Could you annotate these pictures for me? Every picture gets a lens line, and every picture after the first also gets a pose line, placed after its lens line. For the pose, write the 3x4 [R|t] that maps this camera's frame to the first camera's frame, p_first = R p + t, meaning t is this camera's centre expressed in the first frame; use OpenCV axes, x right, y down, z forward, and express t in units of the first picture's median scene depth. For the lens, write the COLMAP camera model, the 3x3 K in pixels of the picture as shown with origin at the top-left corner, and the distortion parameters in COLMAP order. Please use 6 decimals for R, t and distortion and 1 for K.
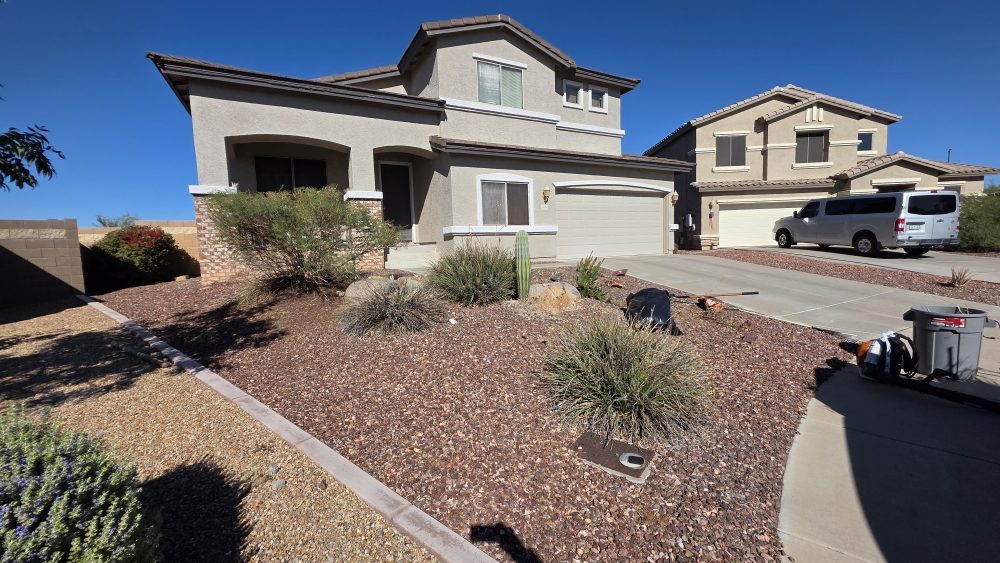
lens RADIAL K [[394.6, 0, 500.0], [0, 394.6, 281.5], [0, 0, 1]] dist [-0.001728, 0.000037]
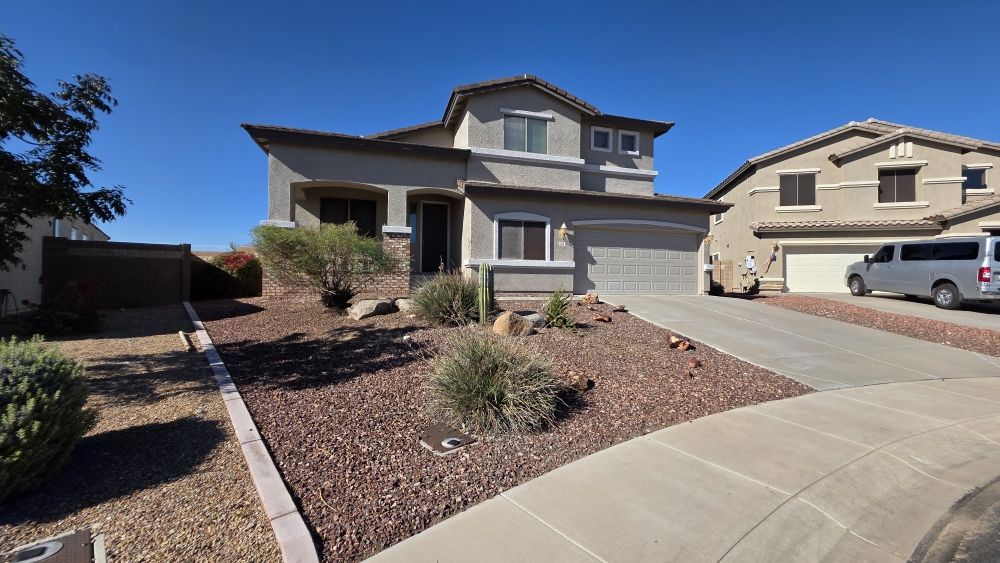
lens RADIAL K [[394.6, 0, 500.0], [0, 394.6, 281.5], [0, 0, 1]] dist [-0.001728, 0.000037]
pose [[0.976842, 0.044027, -0.209381, 0.116406], [-0.062410, 0.994675, -0.082012, 0.006249], [0.204656, 0.093180, 0.974389, -0.037181]]
